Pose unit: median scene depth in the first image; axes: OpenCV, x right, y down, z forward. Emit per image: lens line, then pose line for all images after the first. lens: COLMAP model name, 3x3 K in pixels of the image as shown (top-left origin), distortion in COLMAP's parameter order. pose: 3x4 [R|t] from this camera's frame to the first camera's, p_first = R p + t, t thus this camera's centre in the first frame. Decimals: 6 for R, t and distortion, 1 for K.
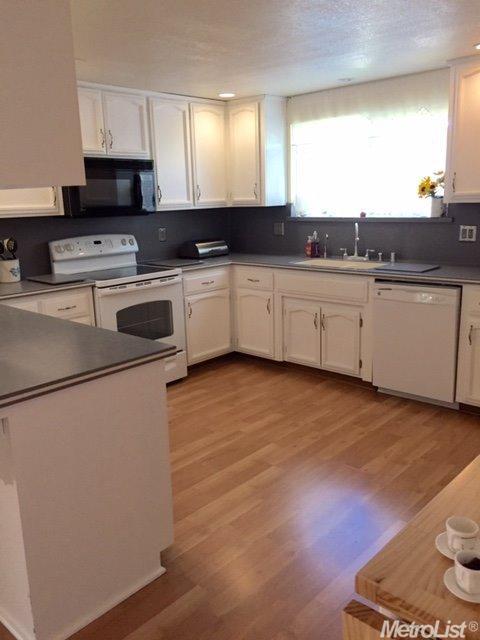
lens RADIAL K [[554.6, 0, 240.0], [0, 554.6, 320.0], [0, 0, 1]] dist [0.035020, -0.008440]
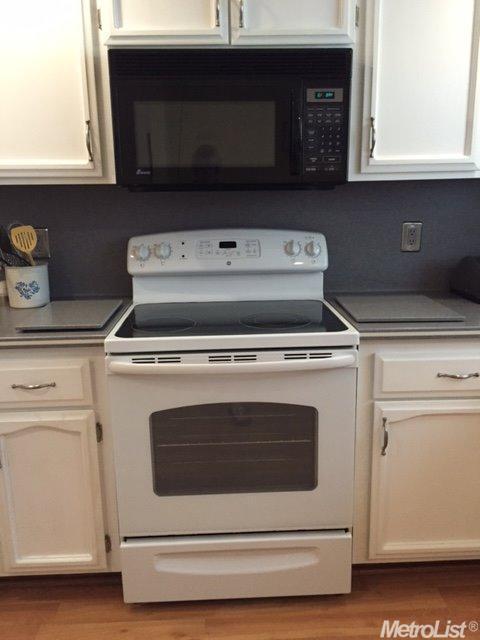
lens RADIAL K [[554.6, 0, 240.0], [0, 554.6, 320.0], [0, 0, 1]] dist [0.035020, -0.008440]
pose [[0.706365, 0.177578, -0.685212, 0.100735], [-0.160389, 0.982996, 0.089412, -0.129442], [0.689438, 0.046743, 0.722835, 0.713582]]
